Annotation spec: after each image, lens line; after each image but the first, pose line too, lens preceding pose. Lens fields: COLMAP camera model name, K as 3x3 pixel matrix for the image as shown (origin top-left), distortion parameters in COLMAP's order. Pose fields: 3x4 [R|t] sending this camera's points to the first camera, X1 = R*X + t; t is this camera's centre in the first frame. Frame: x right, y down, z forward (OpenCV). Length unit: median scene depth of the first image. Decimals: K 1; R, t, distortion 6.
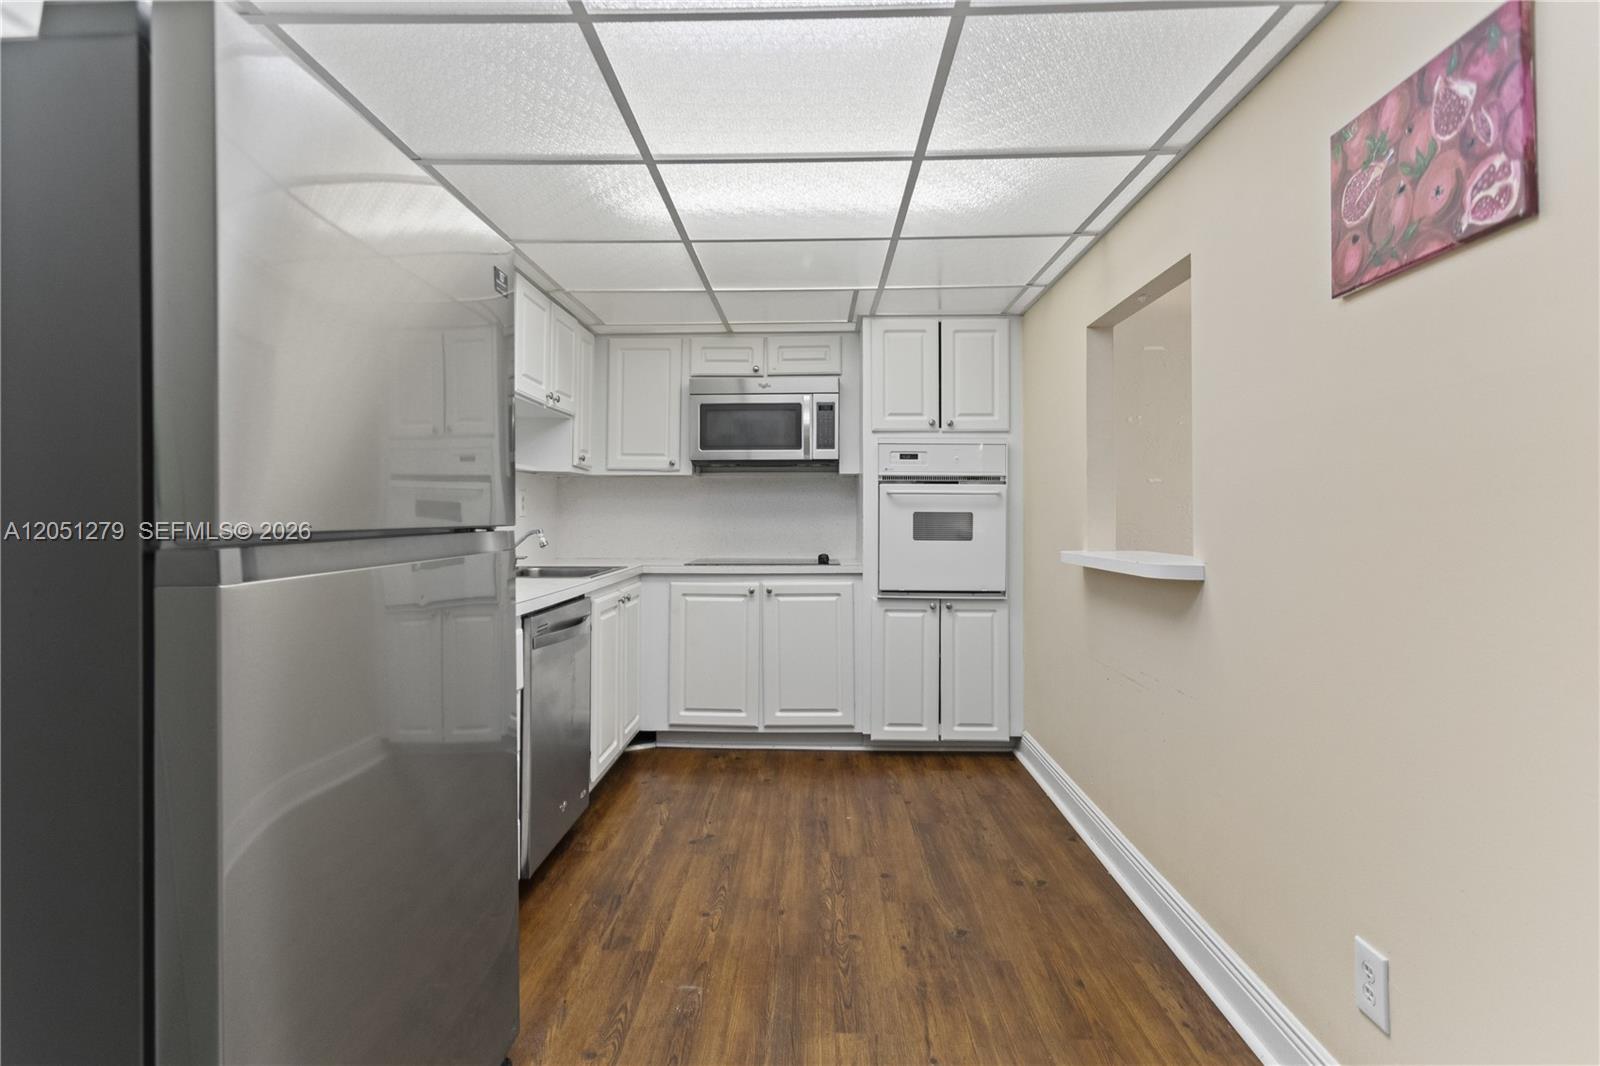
lens RADIAL K [[796.1, 0, 802.6], [0, 796.1, 511.5], [0, 0, 1]] dist [0.001139, -0.000158]
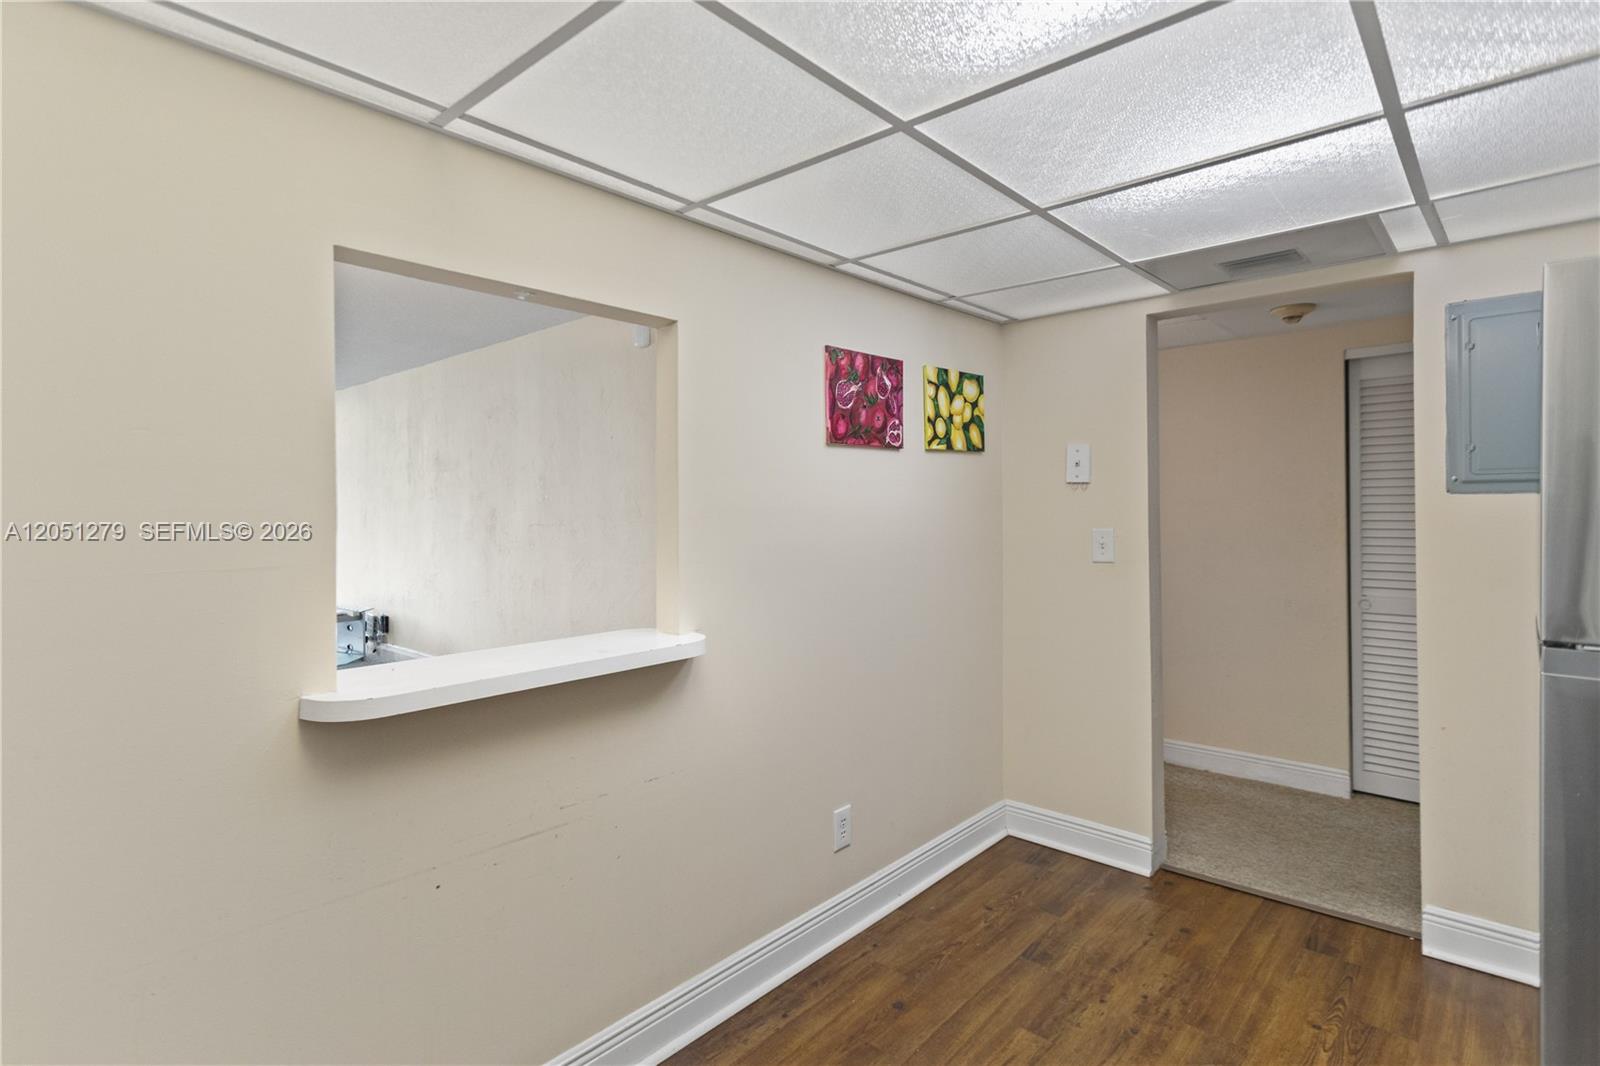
lens RADIAL K [[786.5, 0, 786.9], [0, 786.5, 505.7], [0, 0, 1]] dist [0.002236, -0.000219]
pose [[-0.749967, 0.009580, 0.661406, -0.185202], [0.003572, 0.999939, -0.010433, -0.059560], [-0.661466, -0.005462, -0.749955, 1.172190]]
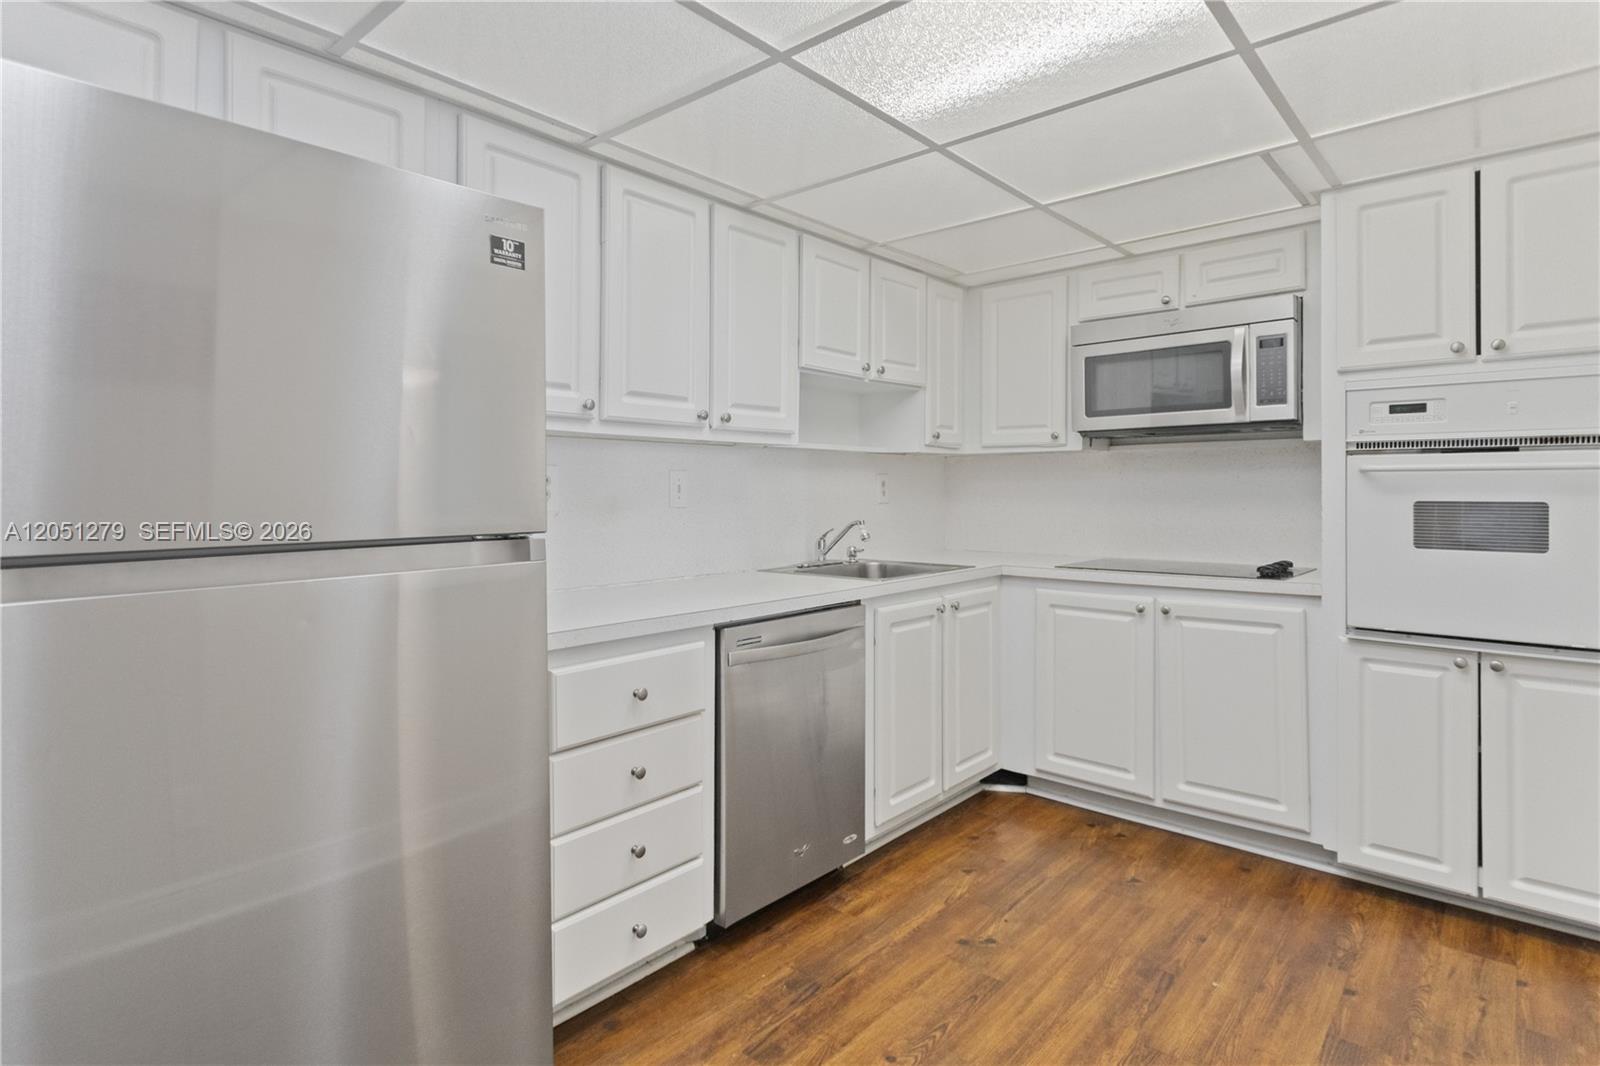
lens RADIAL K [[837.5, 0, 796.1], [0, 837.5, 489.4], [0, 0, 1]] dist [0.002706, 0.000326]
pose [[0.761700, -0.003269, -0.647922, 0.248854], [0.007297, 0.999967, 0.003534, -0.017673], [0.647889, -0.007420, 0.761698, 0.283288]]
